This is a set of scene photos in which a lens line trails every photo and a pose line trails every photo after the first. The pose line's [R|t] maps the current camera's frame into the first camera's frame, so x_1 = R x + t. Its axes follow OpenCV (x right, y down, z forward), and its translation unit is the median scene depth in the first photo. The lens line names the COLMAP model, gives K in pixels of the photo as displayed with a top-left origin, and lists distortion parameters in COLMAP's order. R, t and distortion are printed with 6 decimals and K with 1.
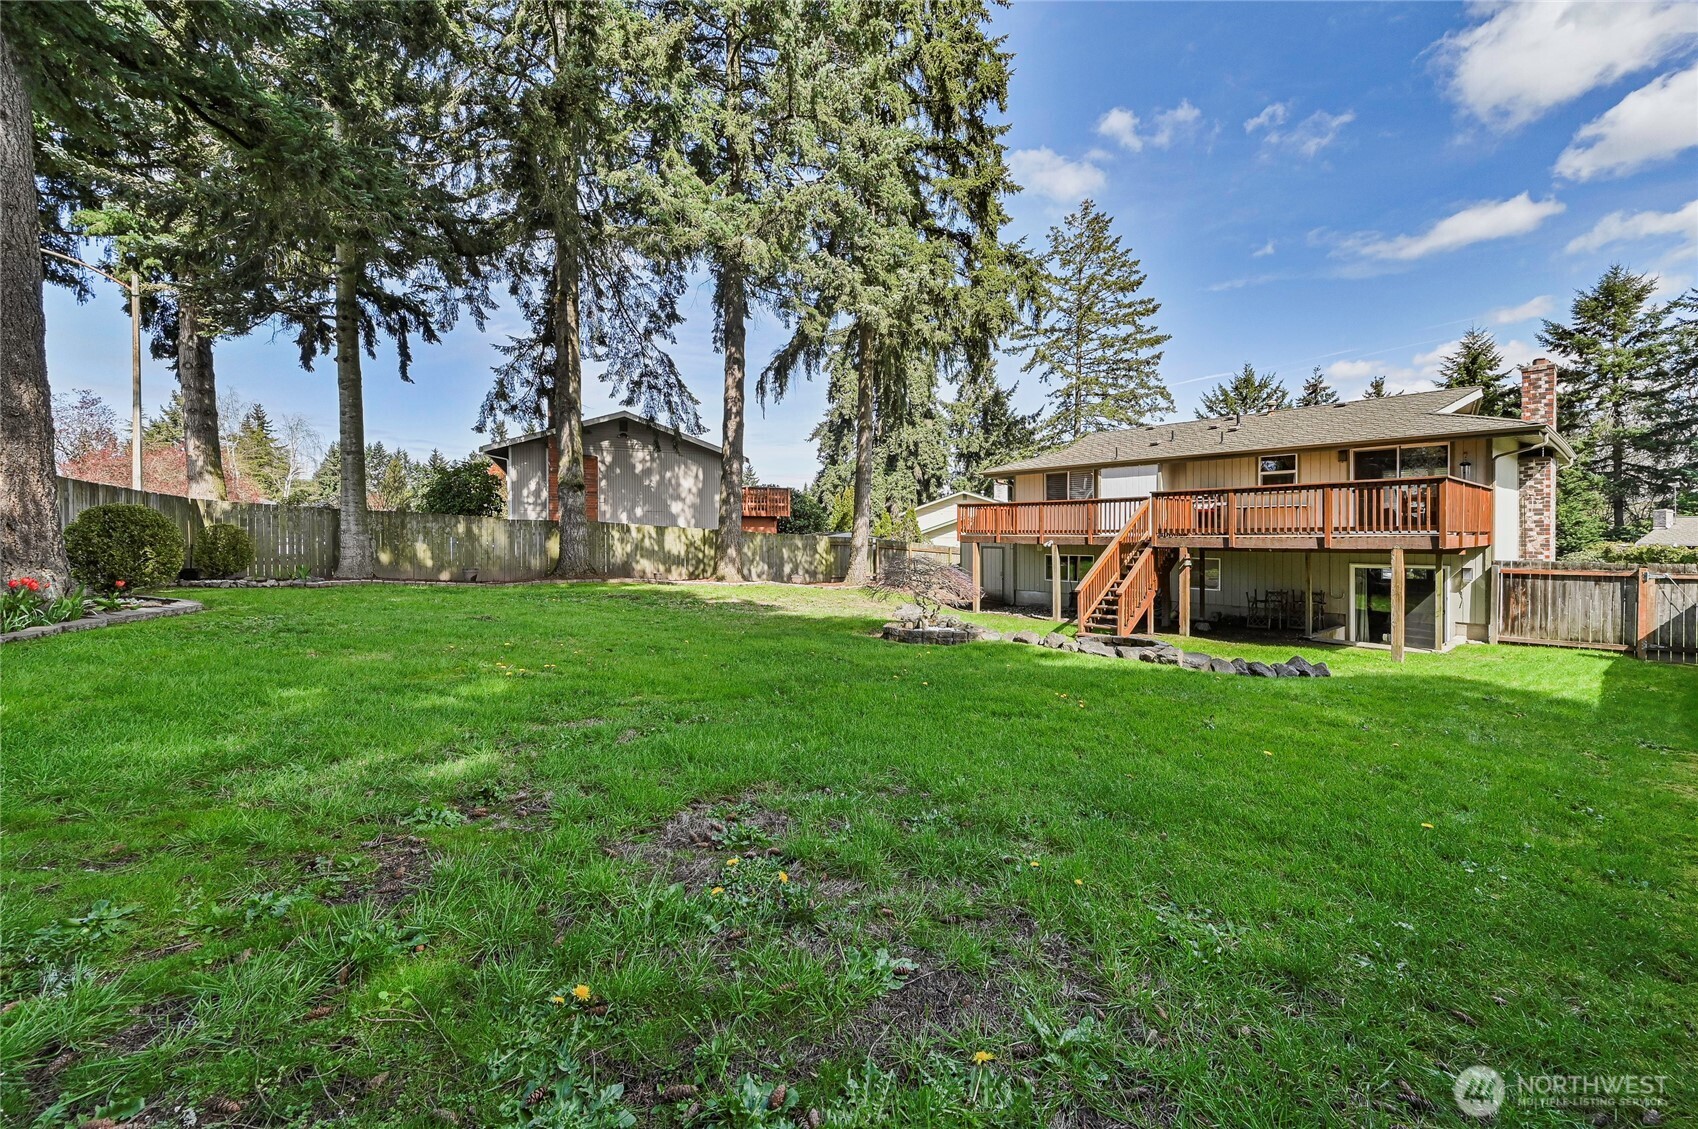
lens RADIAL K [[684.1, 0, 849.0], [0, 684.1, 564.5], [0, 0, 1]] dist [0.015574, -0.000197]
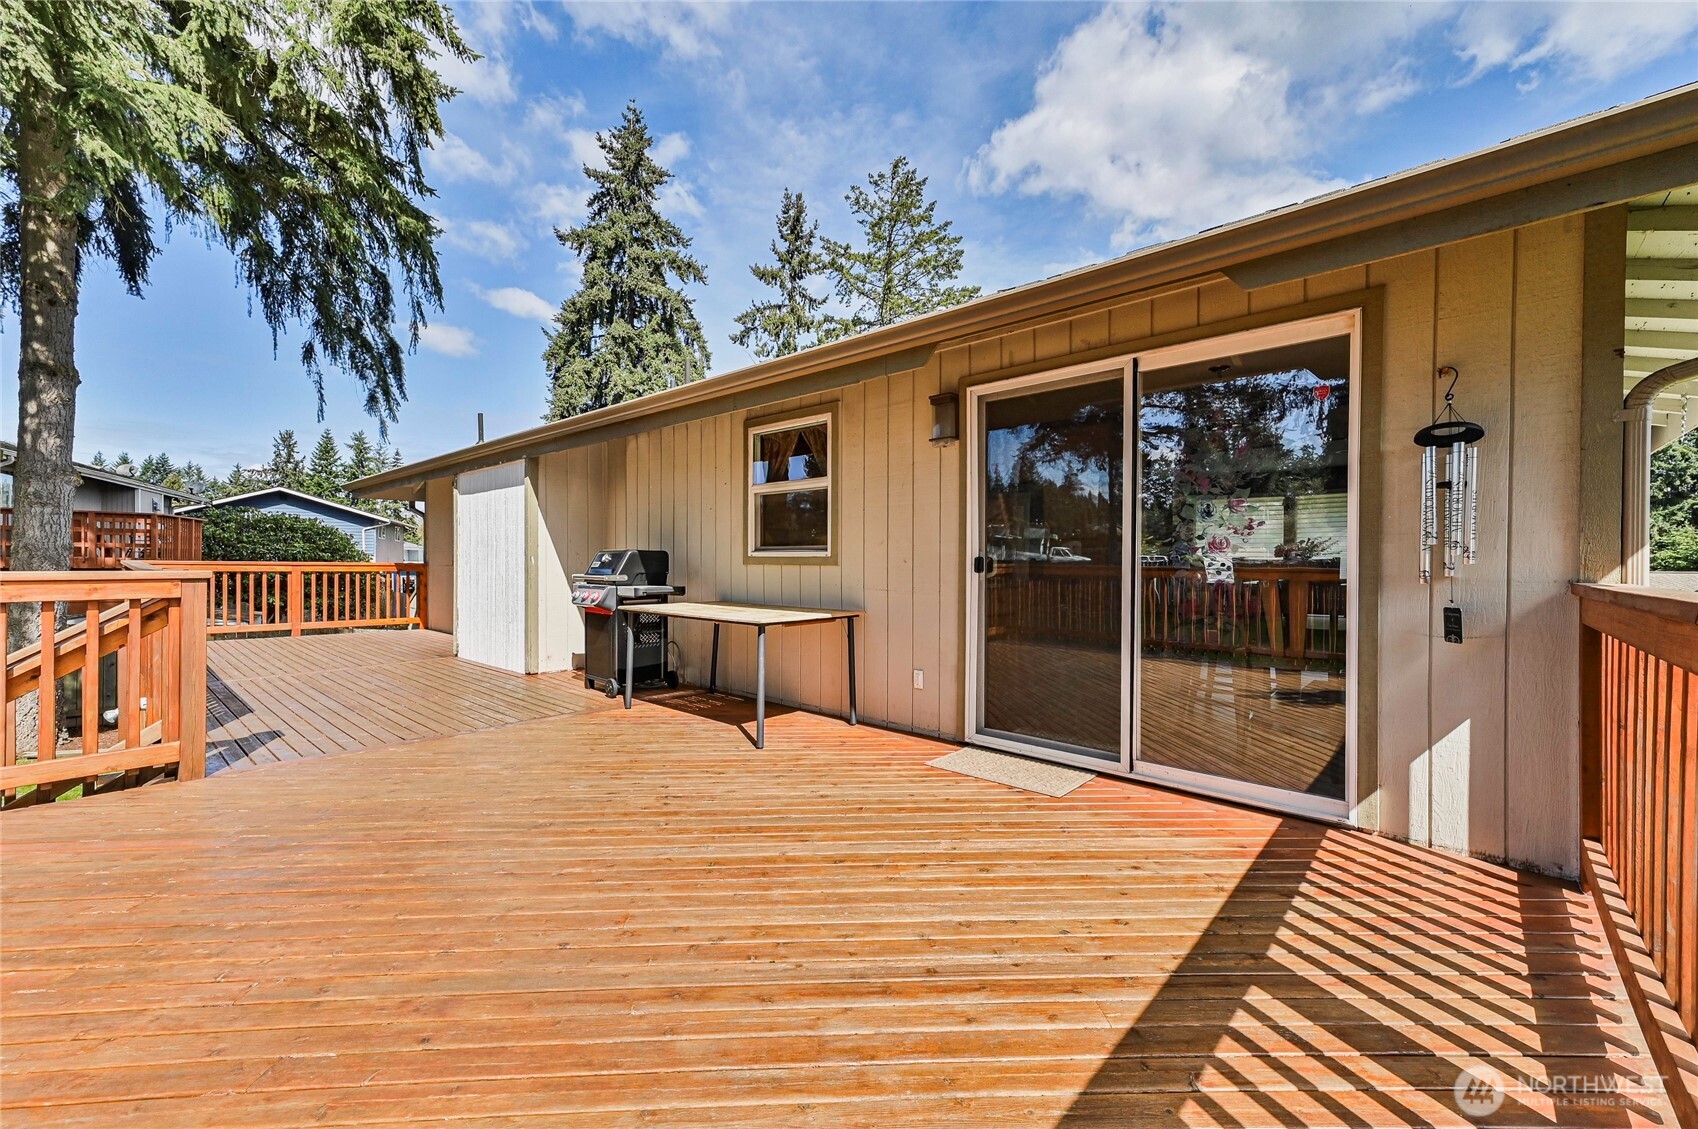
lens RADIAL K [[684.1, 0, 849.0], [0, 684.1, 564.5], [0, 0, 1]] dist [0.015574, -0.000197]
pose [[0.993703, 0.003836, 0.111985, 0.365111], [0.000689, 0.999186, -0.040338, -0.053448], [-0.112048, 0.040161, 0.992891, 0.426933]]
